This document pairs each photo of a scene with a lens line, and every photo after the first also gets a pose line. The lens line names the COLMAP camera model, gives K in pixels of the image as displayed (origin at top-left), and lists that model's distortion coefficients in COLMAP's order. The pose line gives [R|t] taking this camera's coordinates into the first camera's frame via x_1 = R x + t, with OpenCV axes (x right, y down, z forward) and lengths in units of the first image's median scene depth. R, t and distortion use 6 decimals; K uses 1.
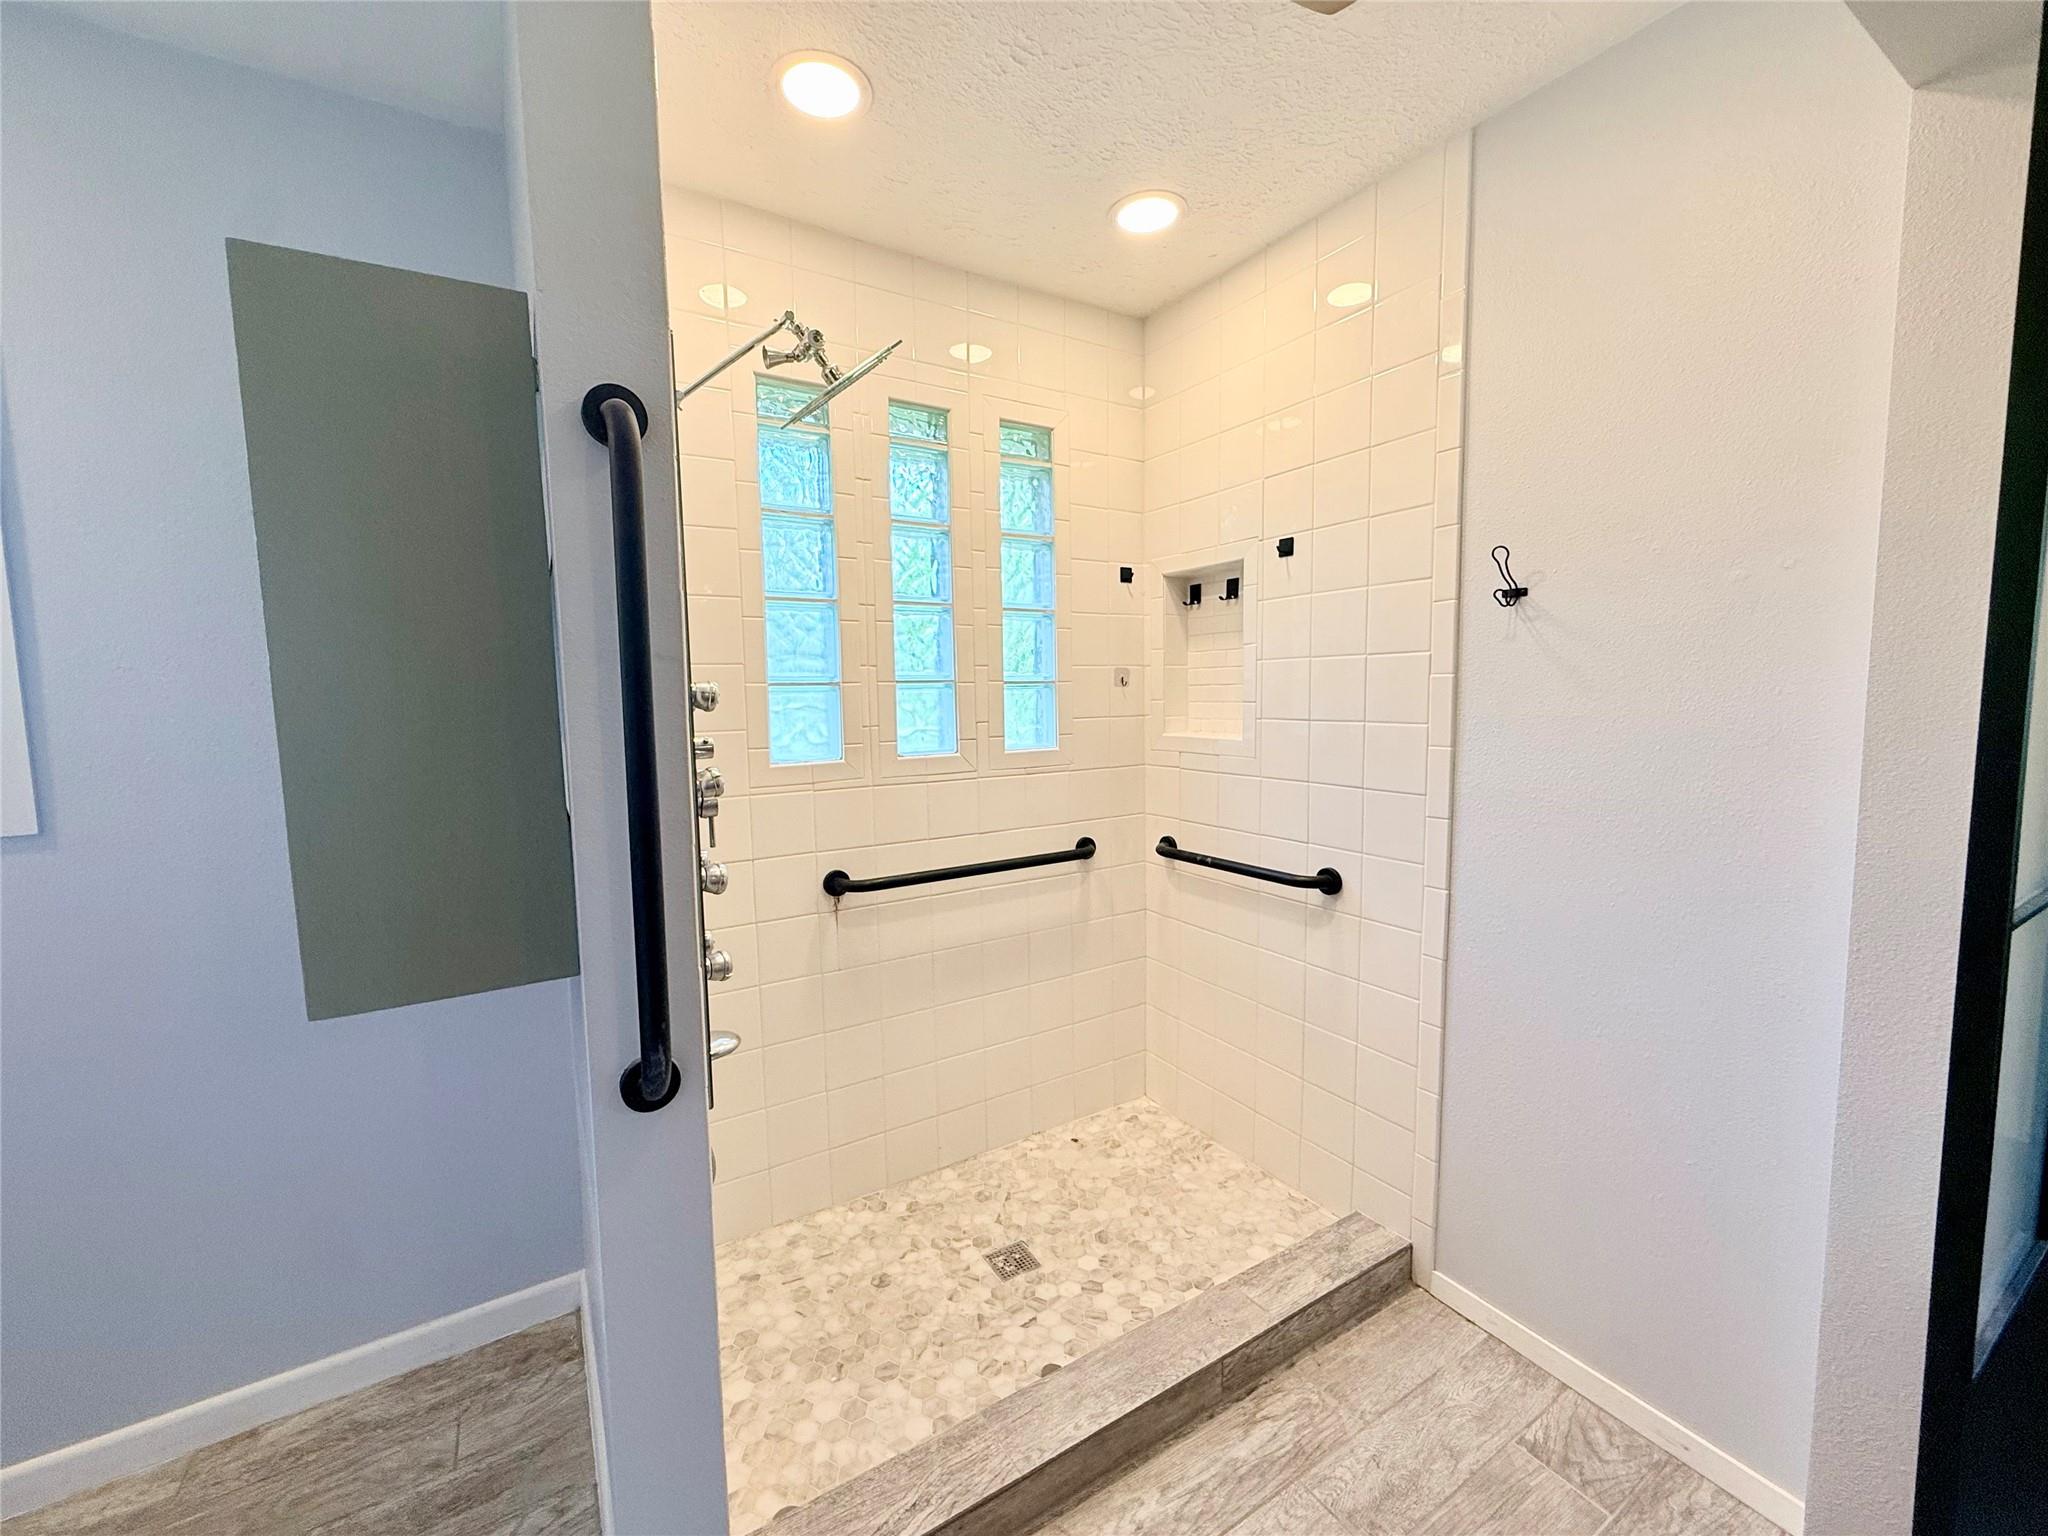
lens RADIAL K [[814.9, 0, 1018.2], [0, 814.9, 770.8], [0, 0, 1]] dist [0.002461, -0.000068]
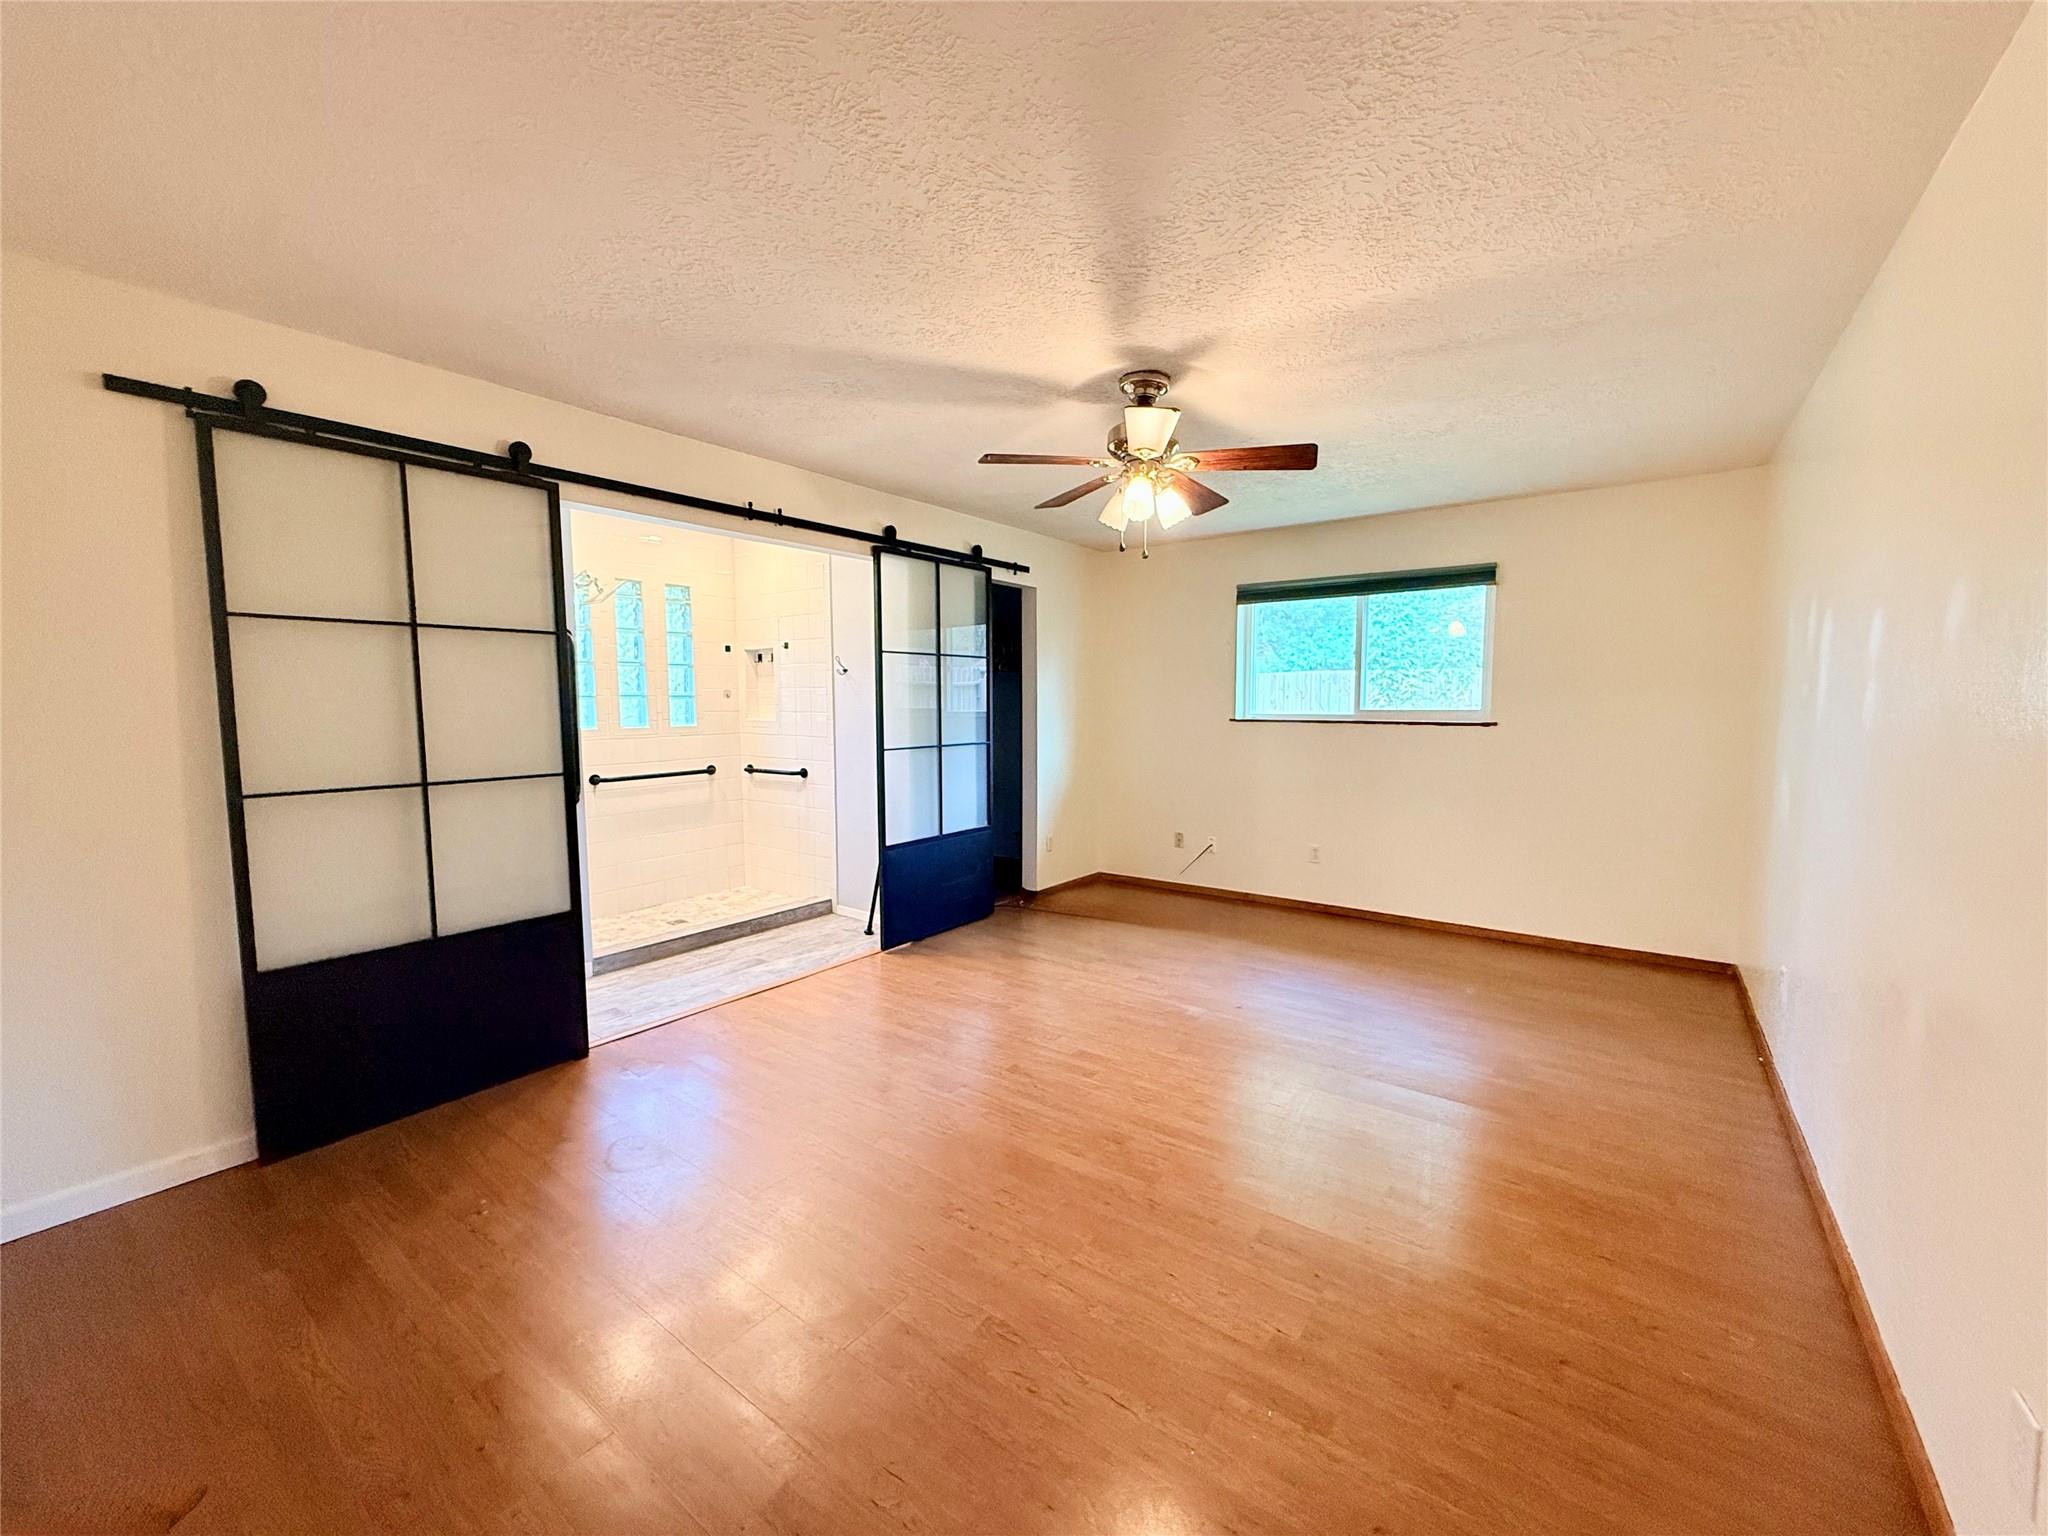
lens RADIAL K [[814.9, 0, 1017.8], [0, 814.9, 759.7], [0, 0, 1]] dist [0.002461, -0.000068]
pose [[0.928084, -0.017757, 0.371947, 0.040235], [0.022868, 0.999695, -0.009333, 0.131624], [-0.371668, 0.017167, 0.928207, -1.695741]]
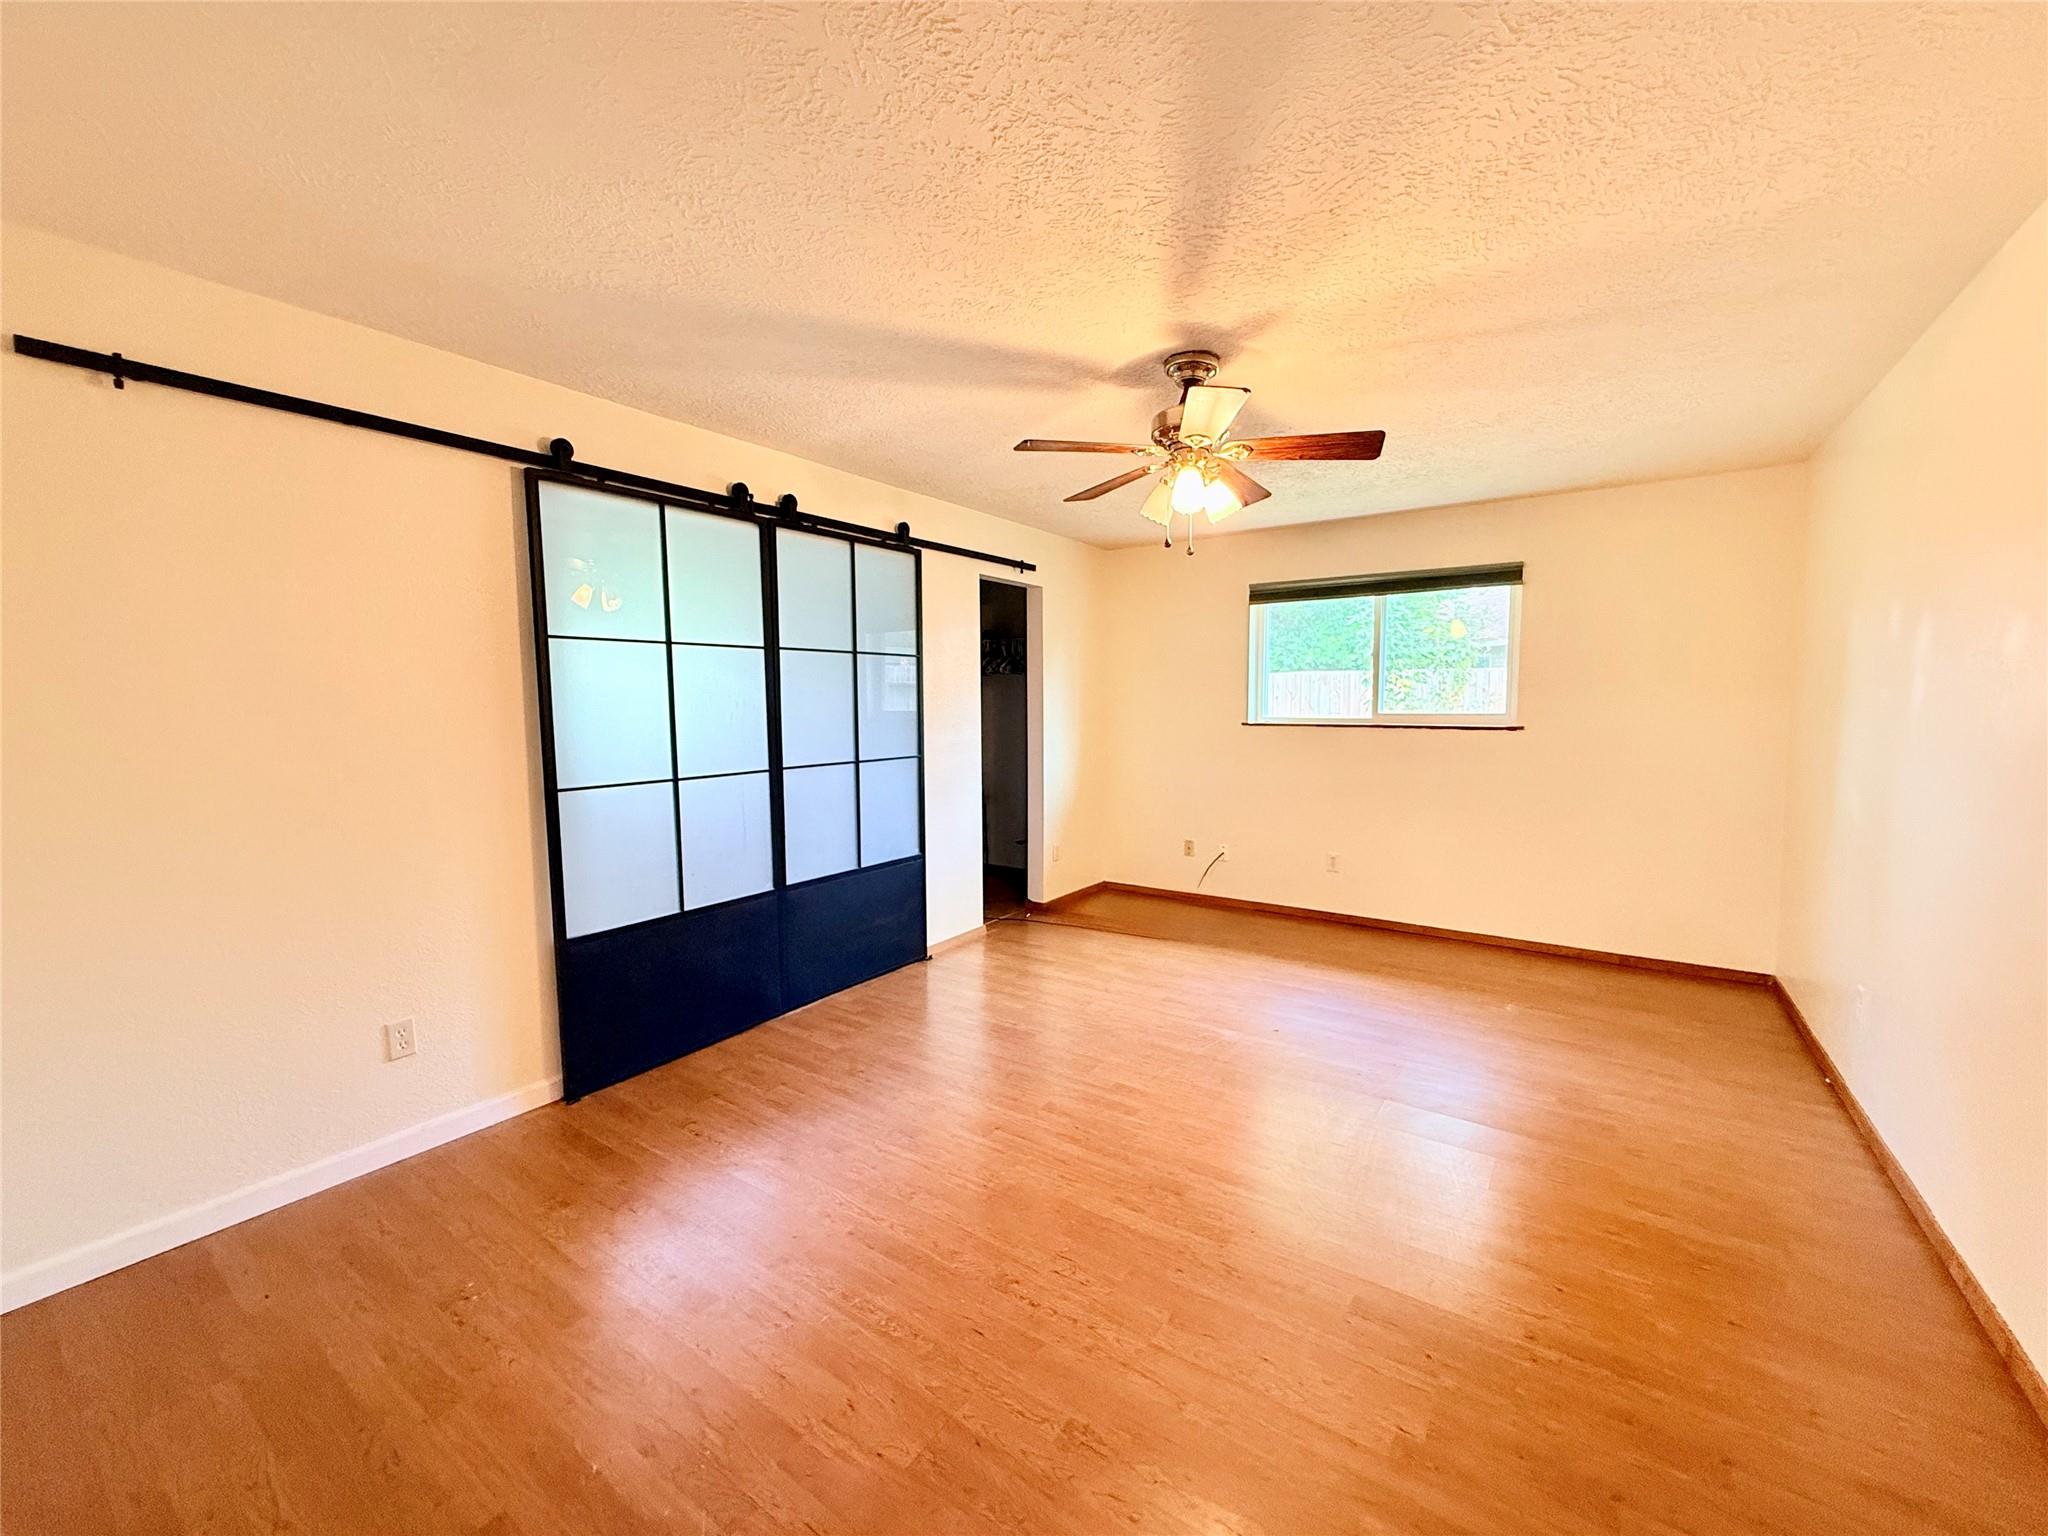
lens RADIAL K [[814.9, 0, 1017.8], [0, 814.9, 759.6], [0, 0, 1]] dist [0.002461, -0.000068]
pose [[0.915322, -0.022692, 0.402082, -0.014549], [0.028423, 0.999562, -0.008291, 0.104619], [-0.401718, 0.019017, 0.915566, -1.543771]]
